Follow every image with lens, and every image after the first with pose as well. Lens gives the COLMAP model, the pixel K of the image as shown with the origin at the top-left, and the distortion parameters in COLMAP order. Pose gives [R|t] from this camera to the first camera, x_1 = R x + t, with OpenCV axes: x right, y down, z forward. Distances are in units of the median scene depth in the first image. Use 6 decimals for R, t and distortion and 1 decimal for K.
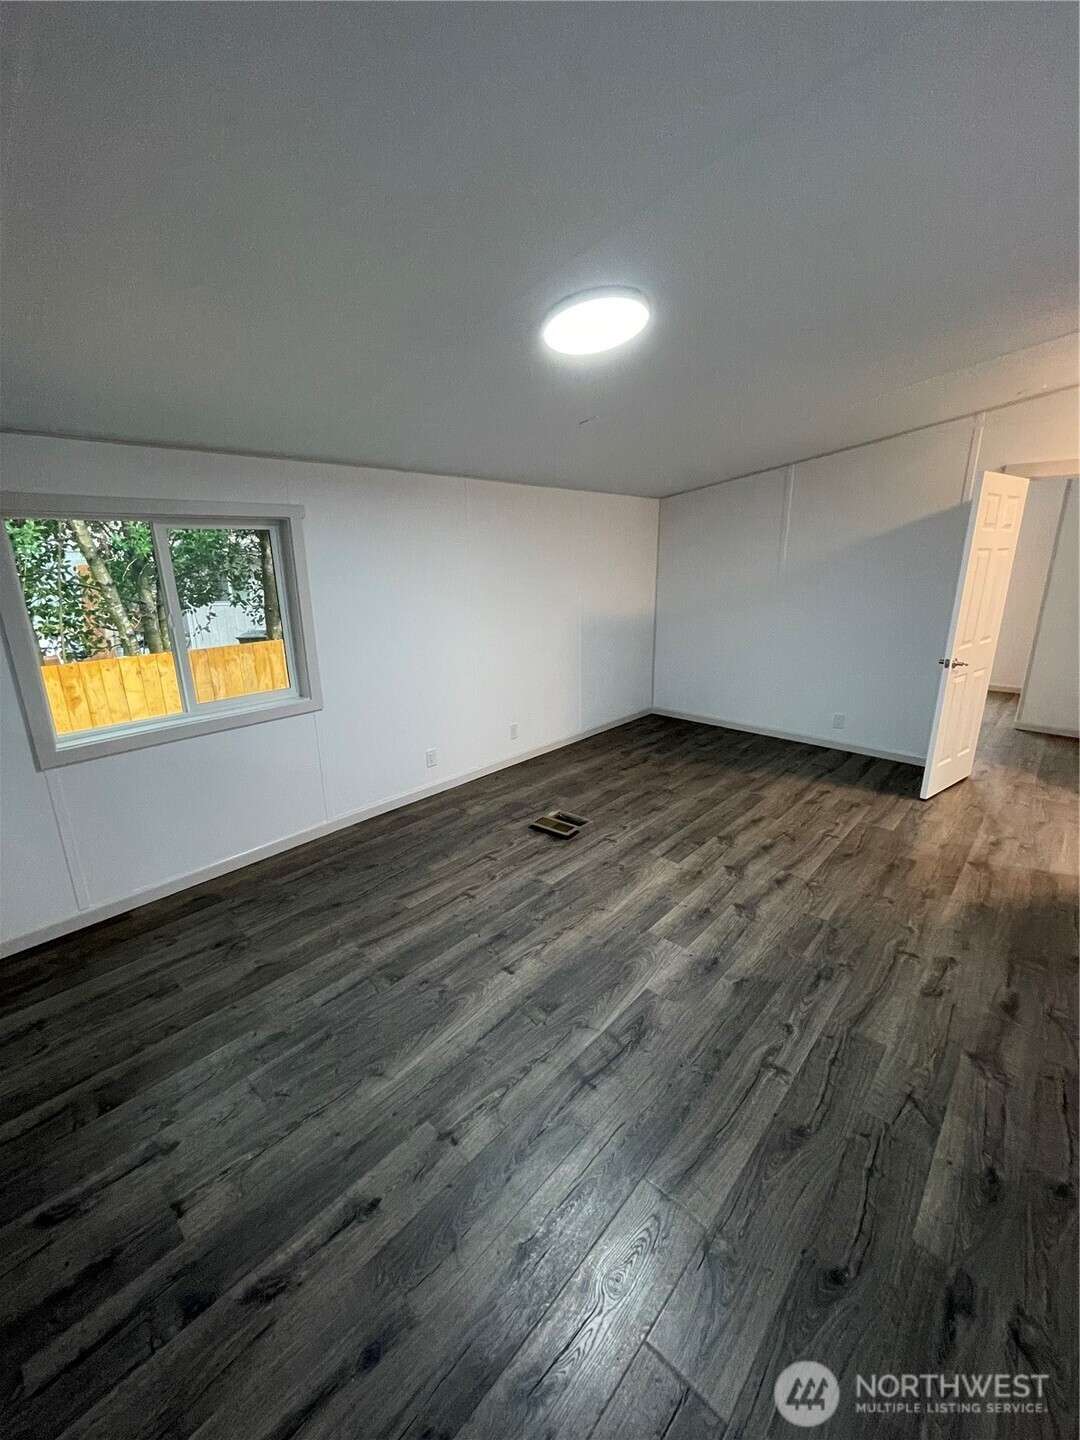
lens RADIAL K [[589.7, 0, 540.0], [0, 589.7, 720.0], [0, 0, 1]] dist [-0.009411, -0.000001]
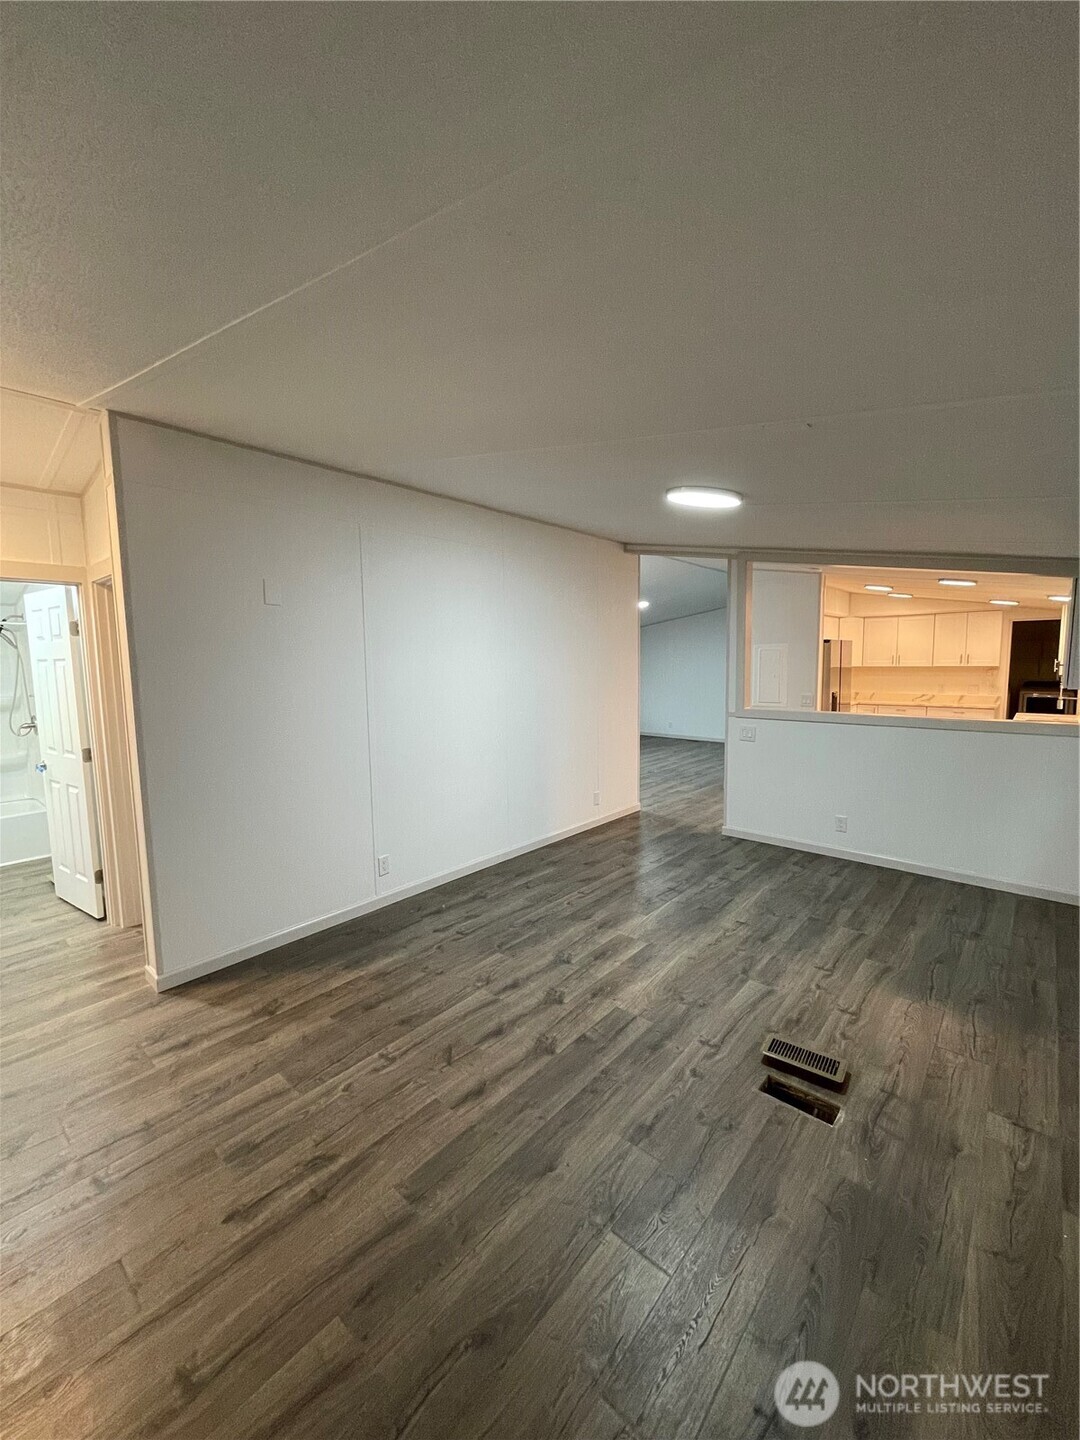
lens RADIAL K [[589.7, 0, 540.0], [0, 589.7, 720.0], [0, 0, 1]] dist [-0.009411, -0.000001]
pose [[-0.999198, 0.031553, -0.024660, 0.368205], [0.020264, 0.929513, 0.368231, -0.470786], [0.034541, 0.367436, -0.929407, 1.703486]]
